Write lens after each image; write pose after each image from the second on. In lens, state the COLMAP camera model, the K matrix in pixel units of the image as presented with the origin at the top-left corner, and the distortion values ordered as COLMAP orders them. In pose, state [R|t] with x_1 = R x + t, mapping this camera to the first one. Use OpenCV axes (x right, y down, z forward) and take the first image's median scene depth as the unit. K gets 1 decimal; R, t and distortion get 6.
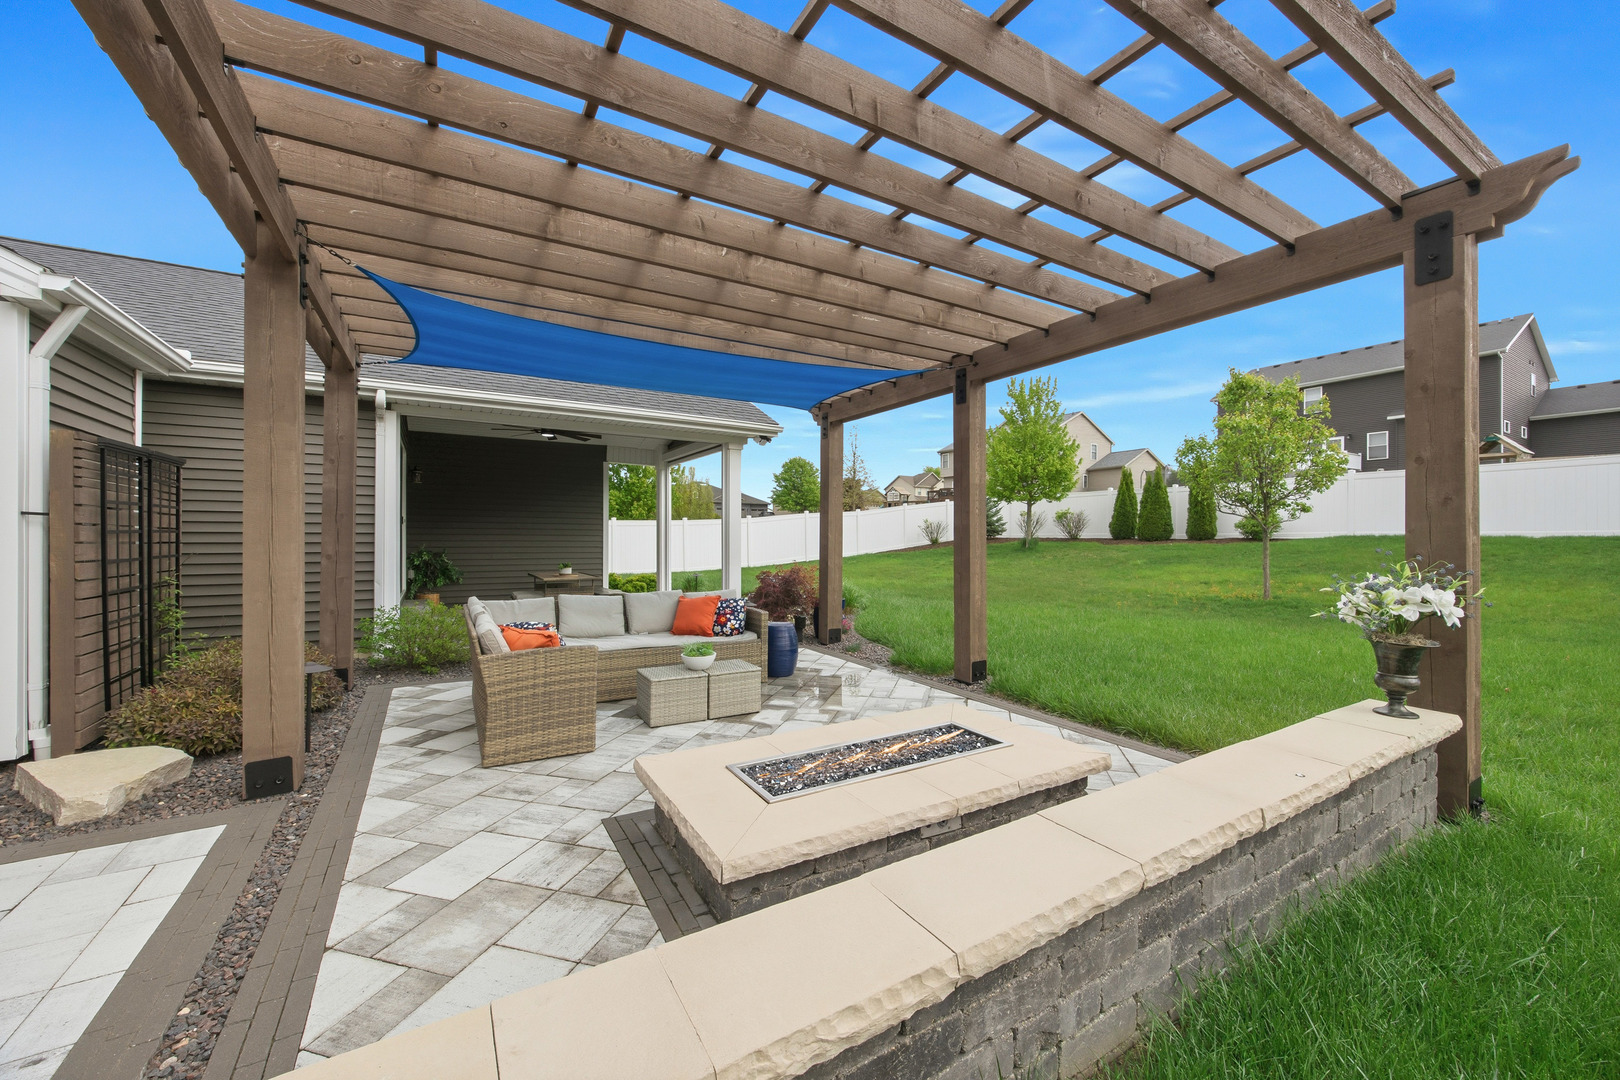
lens RADIAL K [[617.4, 0, 810.0], [0, 617.4, 540.0], [0, 0, 1]] dist [-0.001663, -0.000197]
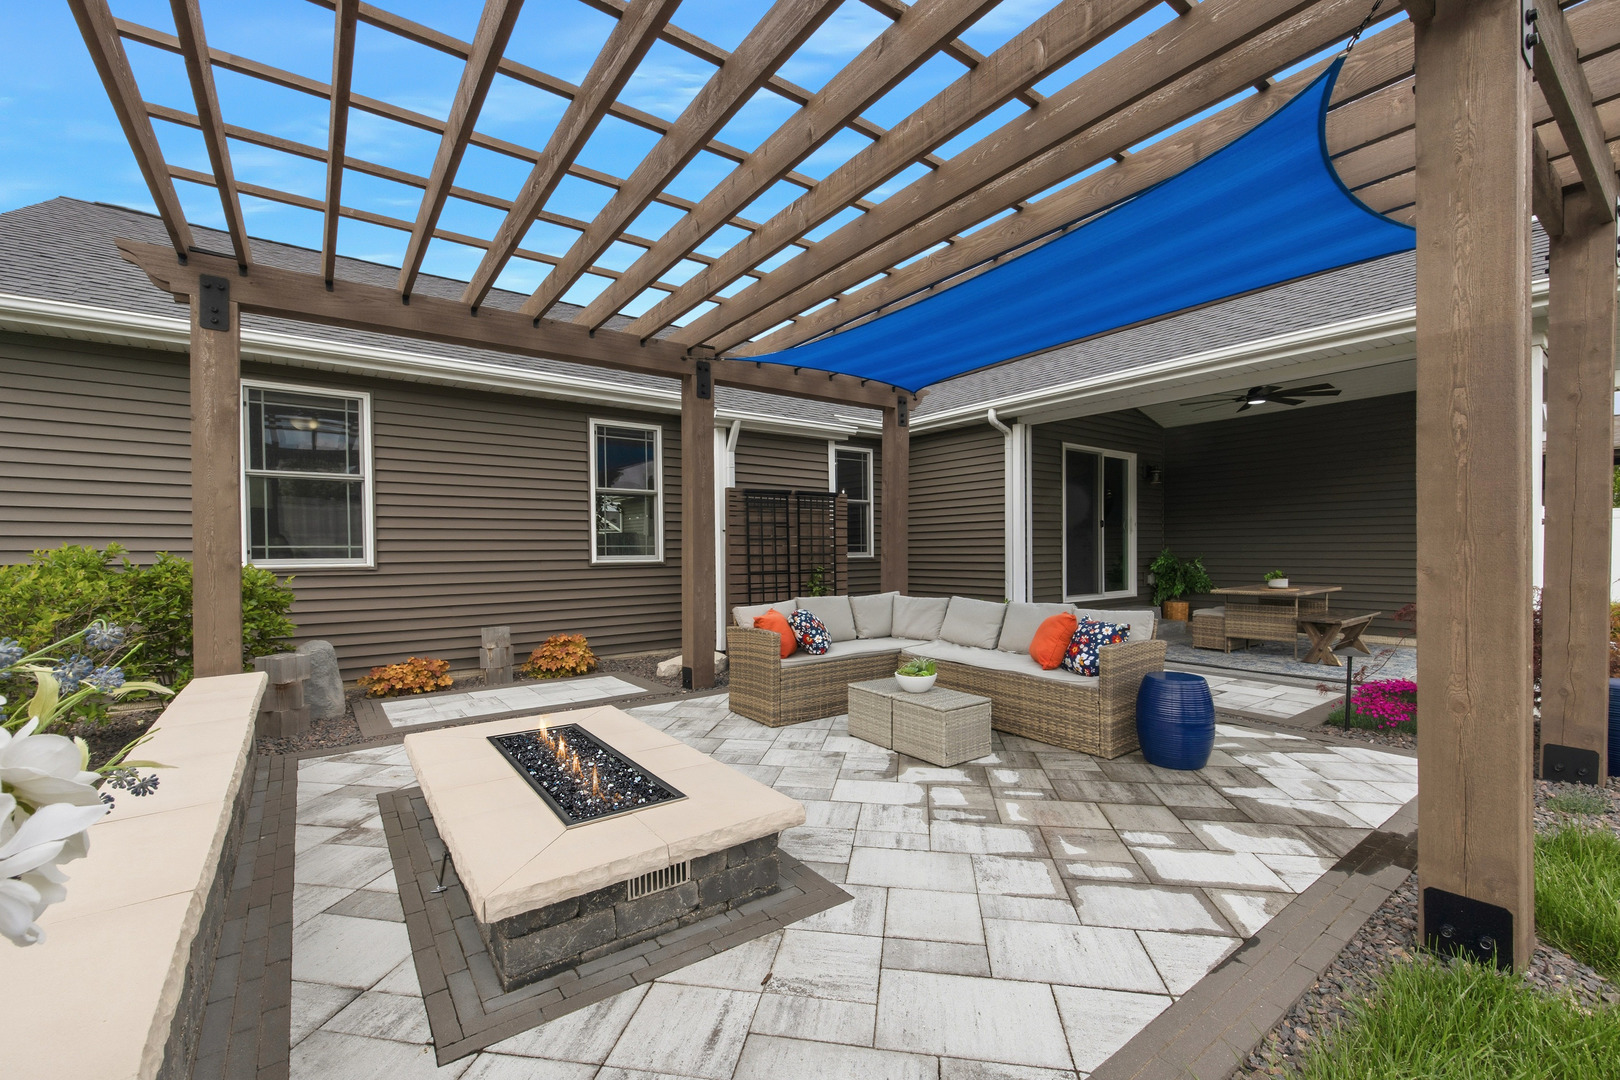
lens RADIAL K [[674.1, 0, 809.6], [0, 674.1, 561.2], [0, 0, 1]] dist [-0.012282, -0.000083]
pose [[0.096144, 0.009635, -0.995321, 0.571899], [0.006486, 0.999926, 0.010306, 0.020908], [0.995346, -0.007446, 0.096075, 0.635204]]
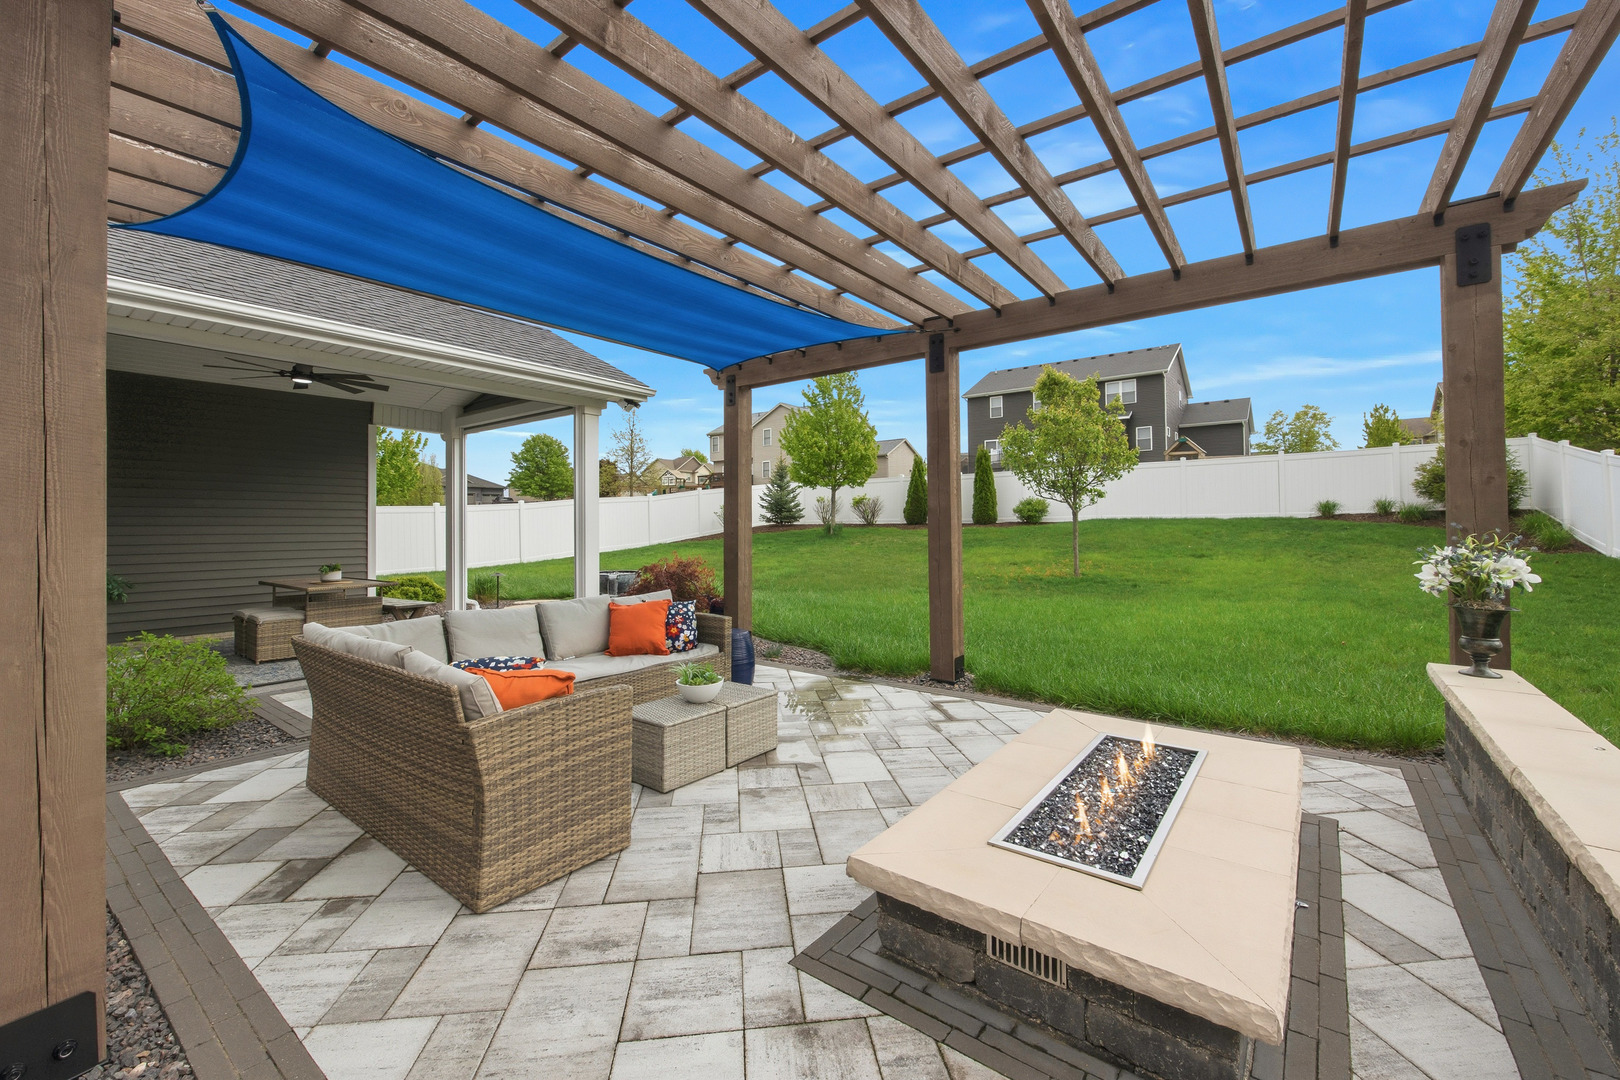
lens RADIAL K [[658.0, 0, 809.1], [0, 658.0, 515.2], [0, 0, 1]] dist [-0.002016, -0.000211]
pose [[0.928466, -0.005969, 0.371369, -0.286628], [0.013460, 0.999755, -0.017583, 0.002741], [-0.371173, 0.021324, 0.928319, 0.180384]]
